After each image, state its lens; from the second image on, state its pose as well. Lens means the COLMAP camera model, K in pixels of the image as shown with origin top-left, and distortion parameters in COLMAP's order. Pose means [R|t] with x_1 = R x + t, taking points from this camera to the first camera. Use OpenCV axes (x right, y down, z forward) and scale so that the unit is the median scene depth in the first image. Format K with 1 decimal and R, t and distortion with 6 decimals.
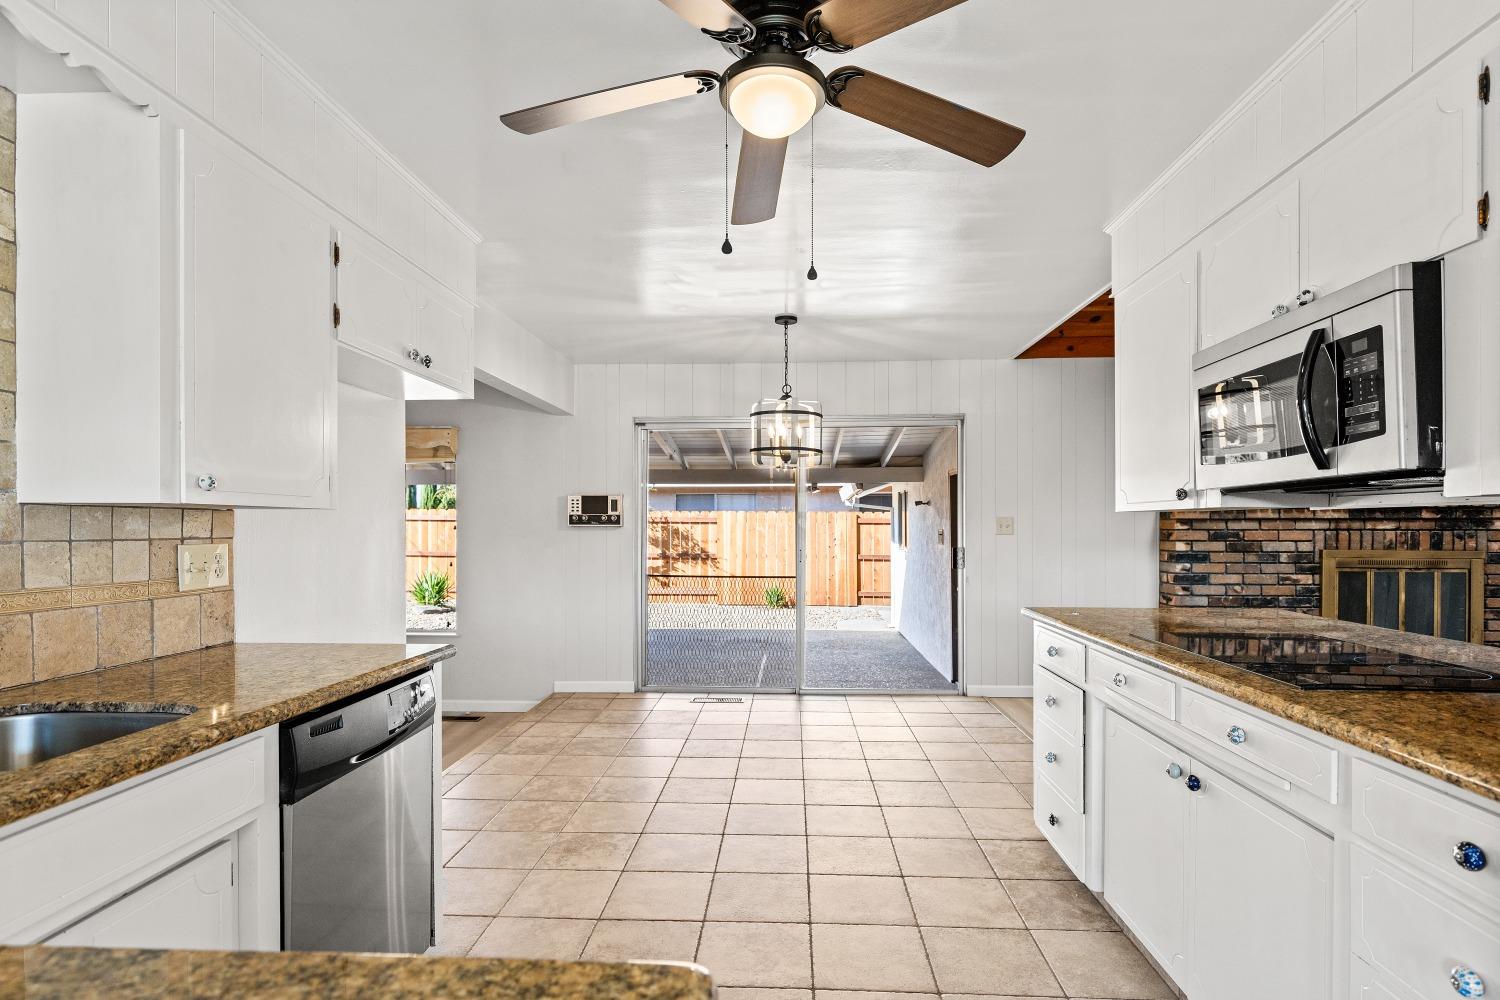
lens RADIAL K [[746.5, 0, 754.0], [0, 746.5, 530.5], [0, 0, 1]] dist [0.000226, -0.000119]
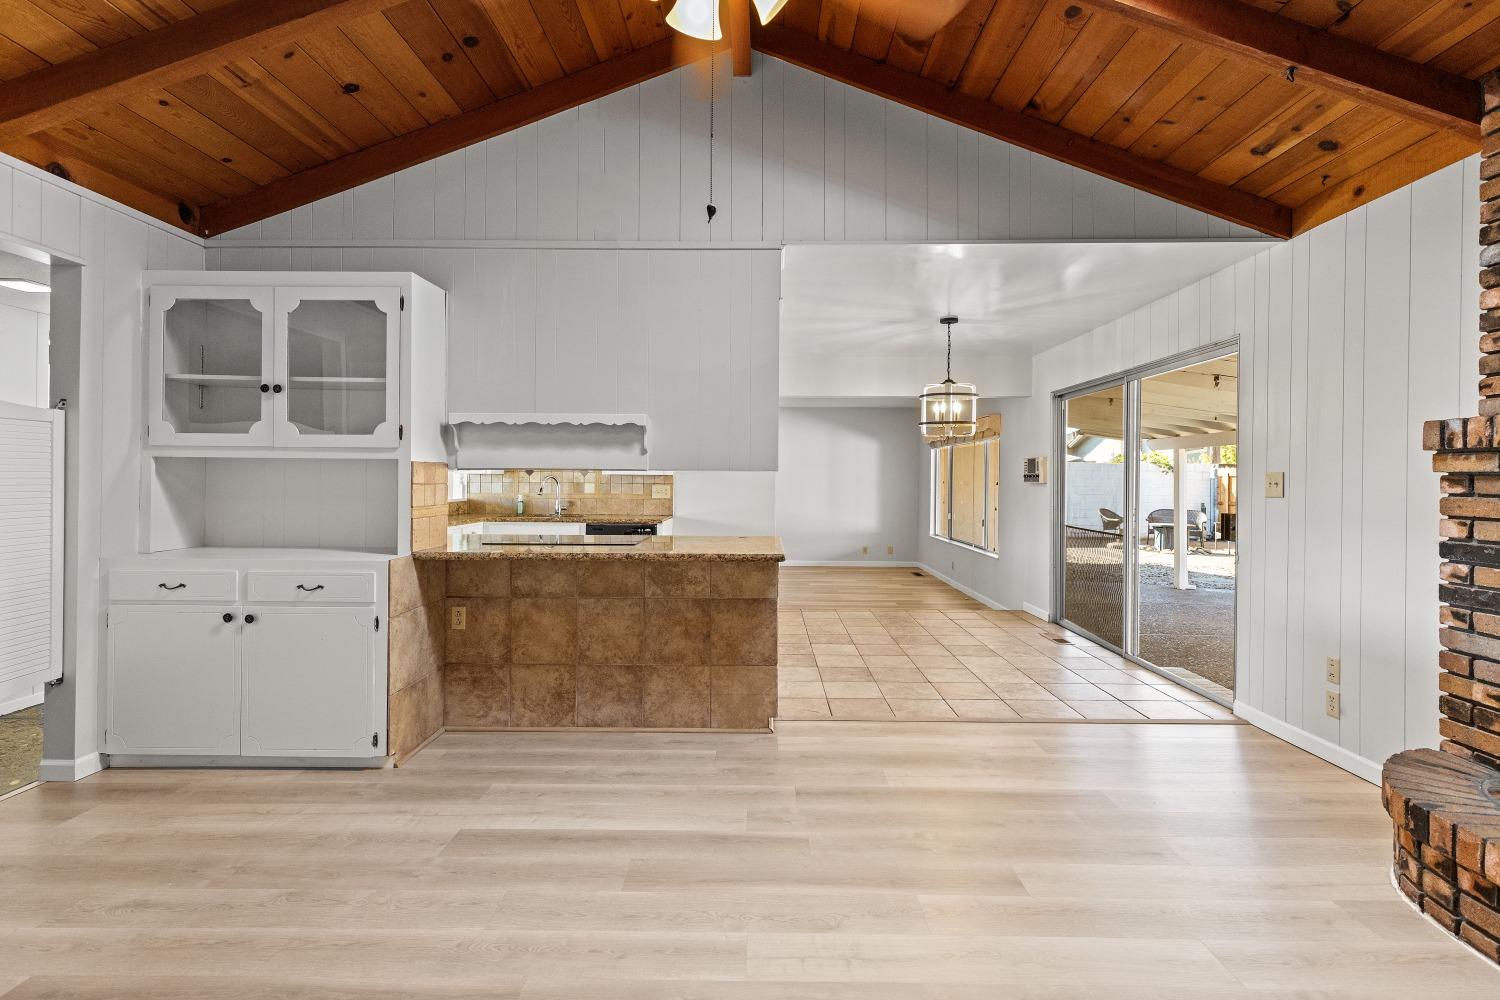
lens RADIAL K [[698.0, 0, 755.0], [0, 698.0, 478.1], [0, 0, 1]] dist [0.009199, -0.000937]
pose [[0.048036, -0.001622, -0.998844, 1.021291], [-0.012321, 0.999922, -0.002216, -0.005492], [0.998770, 0.012413, 0.048012, 0.519298]]
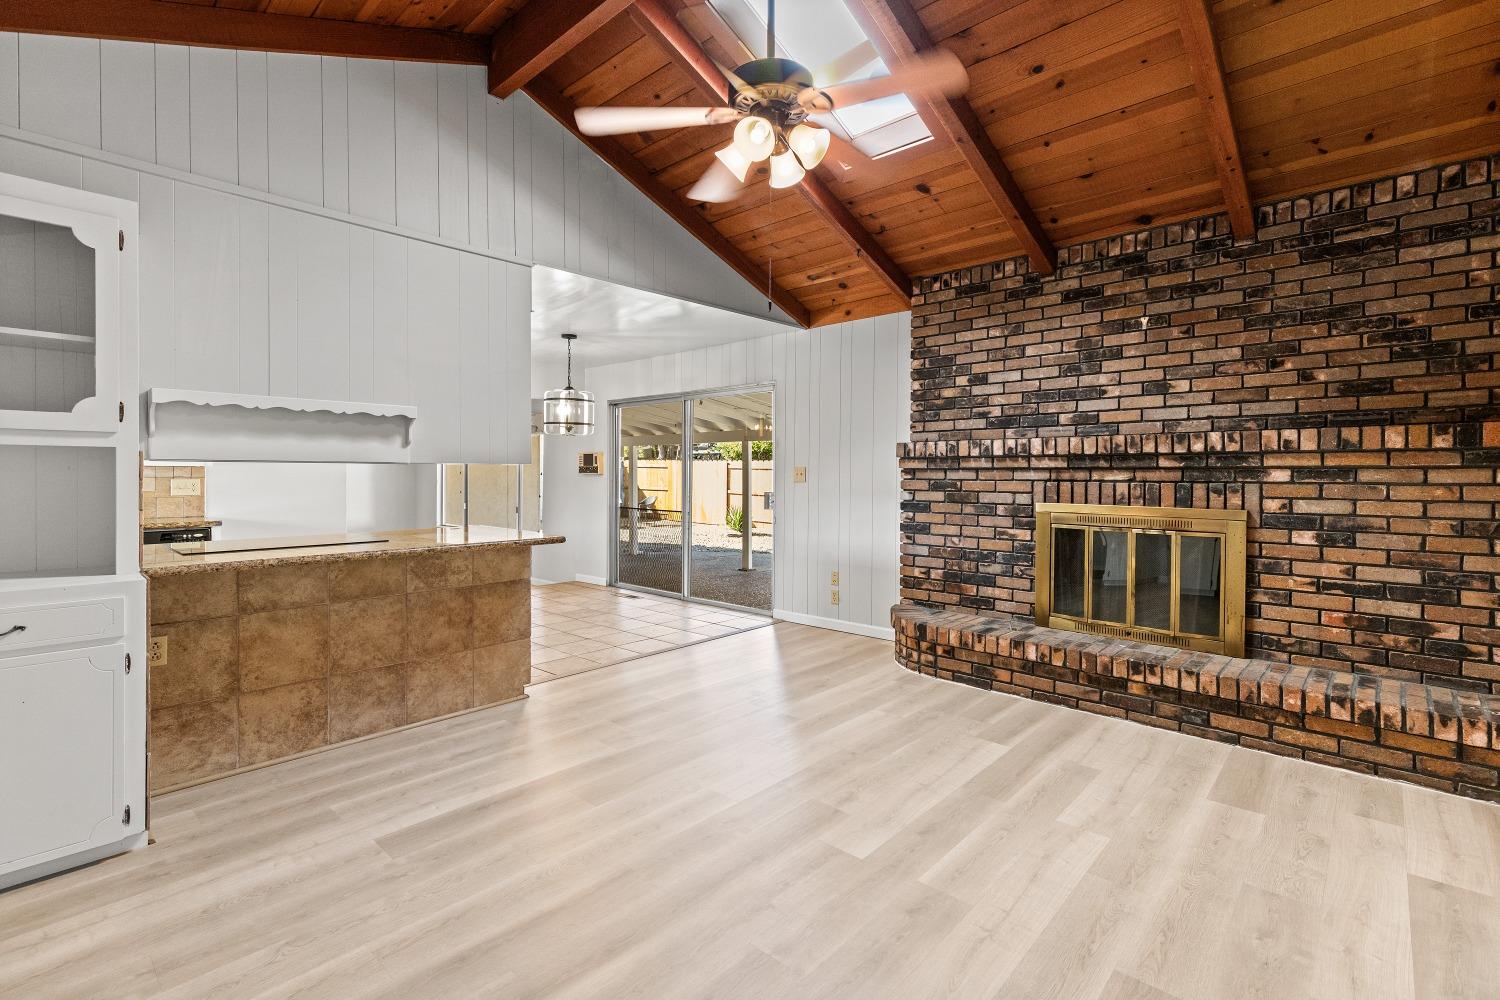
lens RADIAL K [[682.4, 0, 753.9], [0, 682.4, 481.6], [0, 0, 1]] dist [0.004354, -0.000288]
pose [[0.774875, 0.010540, -0.632027, 1.005678], [-0.007140, 0.999943, 0.007921, -0.003545], [0.632074, -0.001625, 0.774906, 0.148383]]
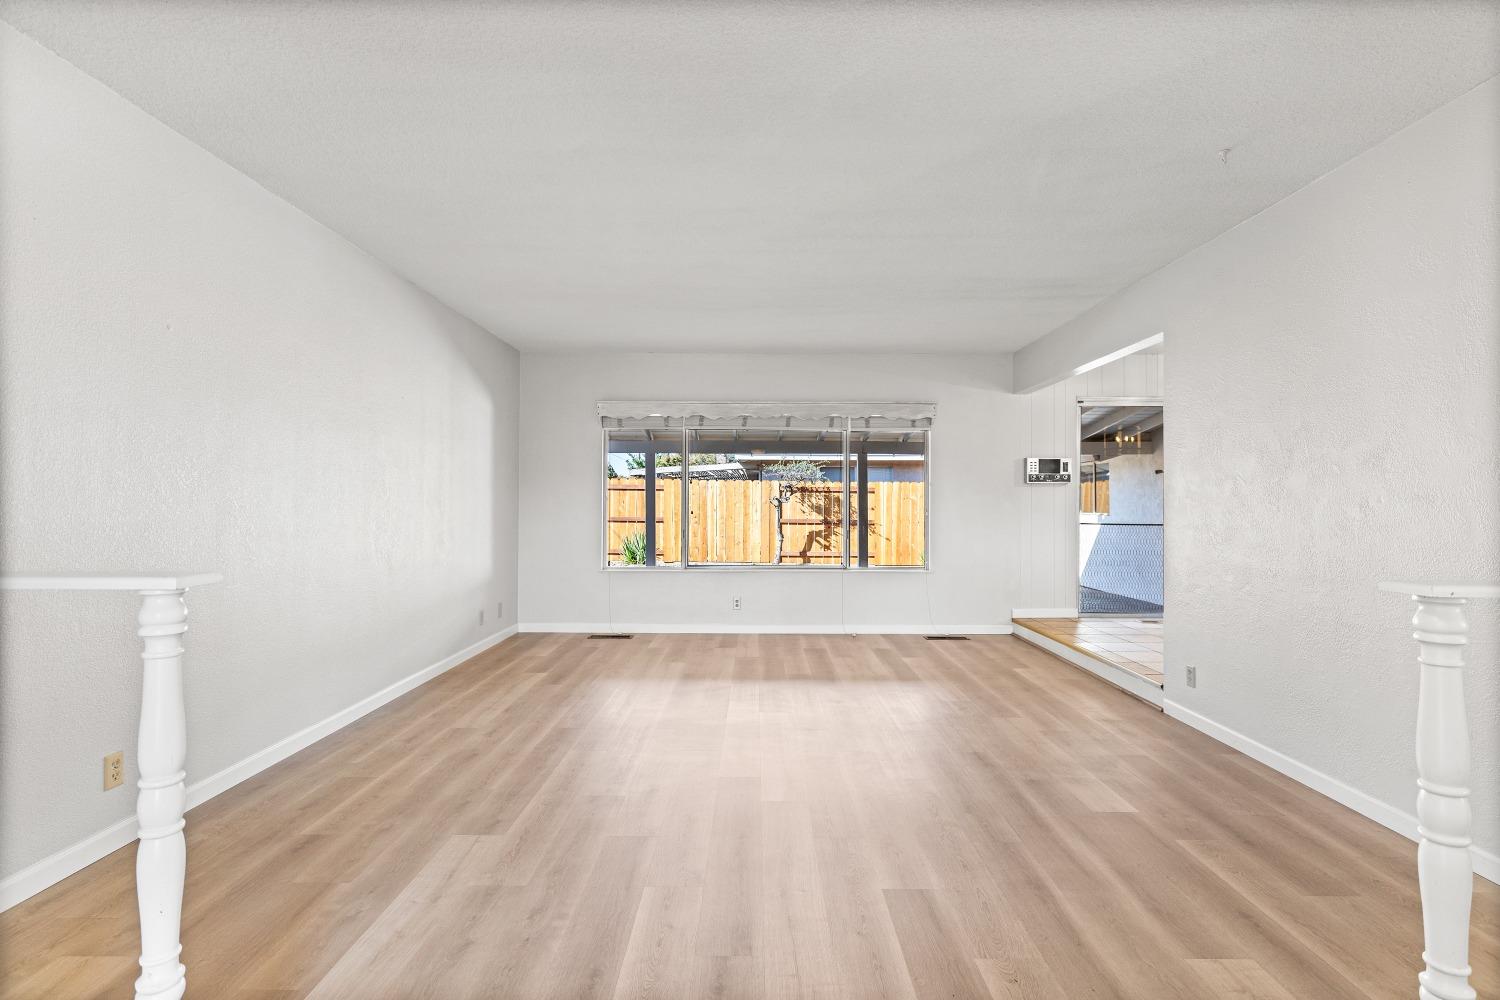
lens RADIAL K [[719.8, 0, 754.2], [0, 719.8, 495.4], [0, 0, 1]] dist [0.000324, 0.000517]
pose [[0.998851, 0.004203, 0.047737, -0.824989], [-0.003419, 0.999858, -0.016488, 0.038968], [-0.047800, 0.016306, 0.998724, -0.200880]]
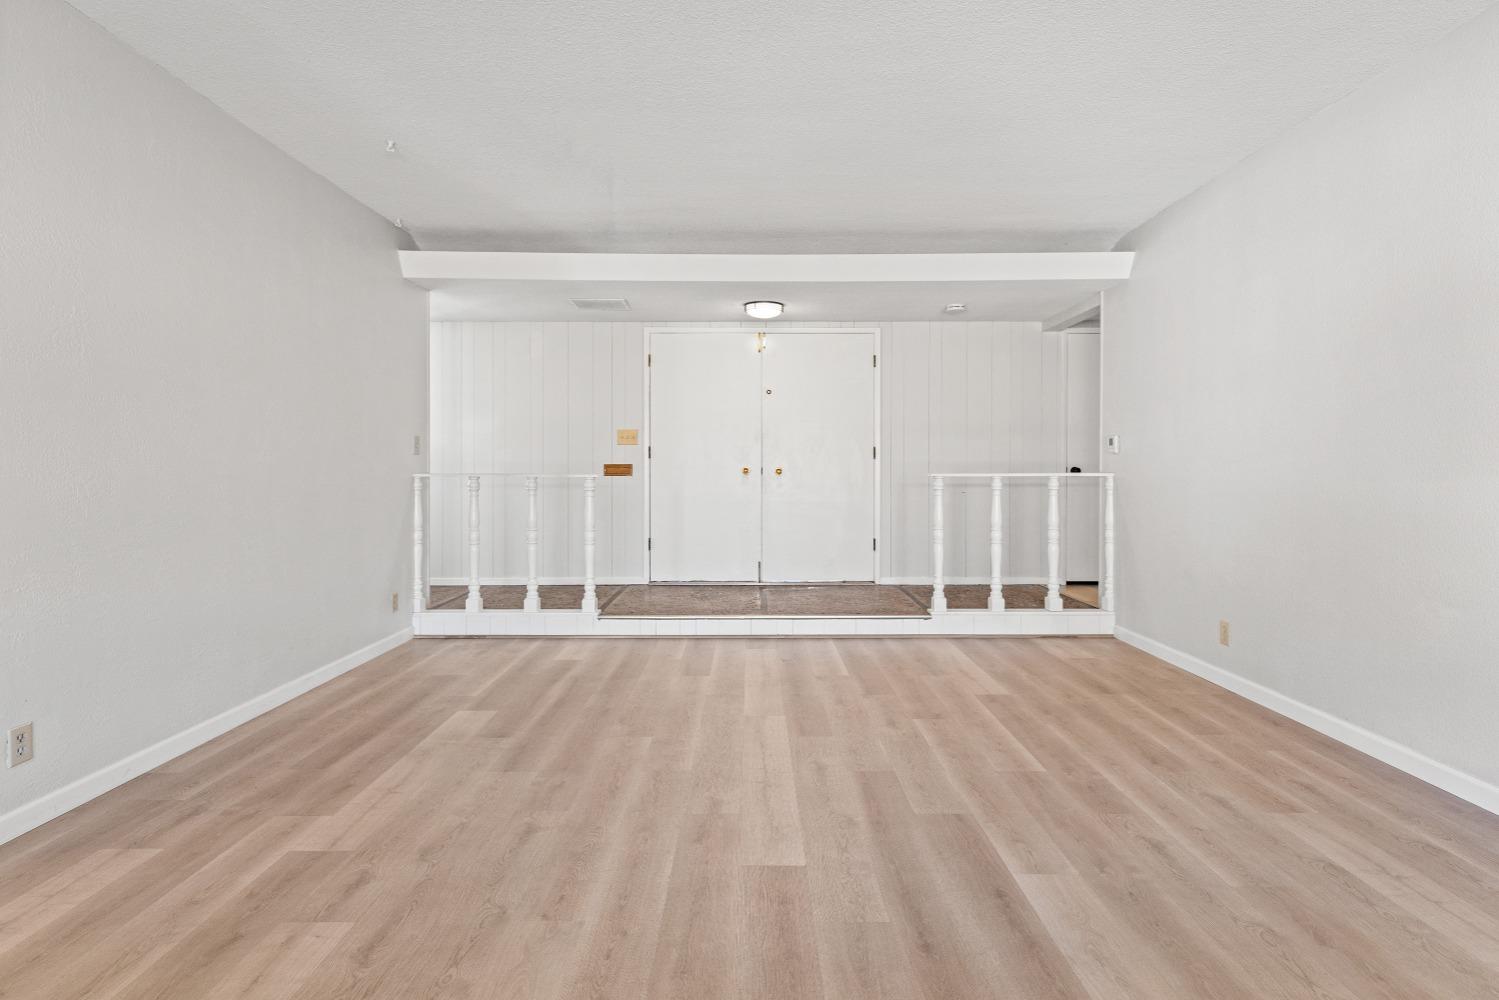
lens RADIAL K [[742.9, 0, 759.9], [0, 742.9, 474.4], [0, 0, 1]] dist [0.000683, -0.000336]
pose [[-0.997970, -0.000553, -0.063683, -0.725718], [-0.001511, 0.999886, 0.014993, 0.051351], [0.063668, 0.015058, -0.997858, 1.036164]]
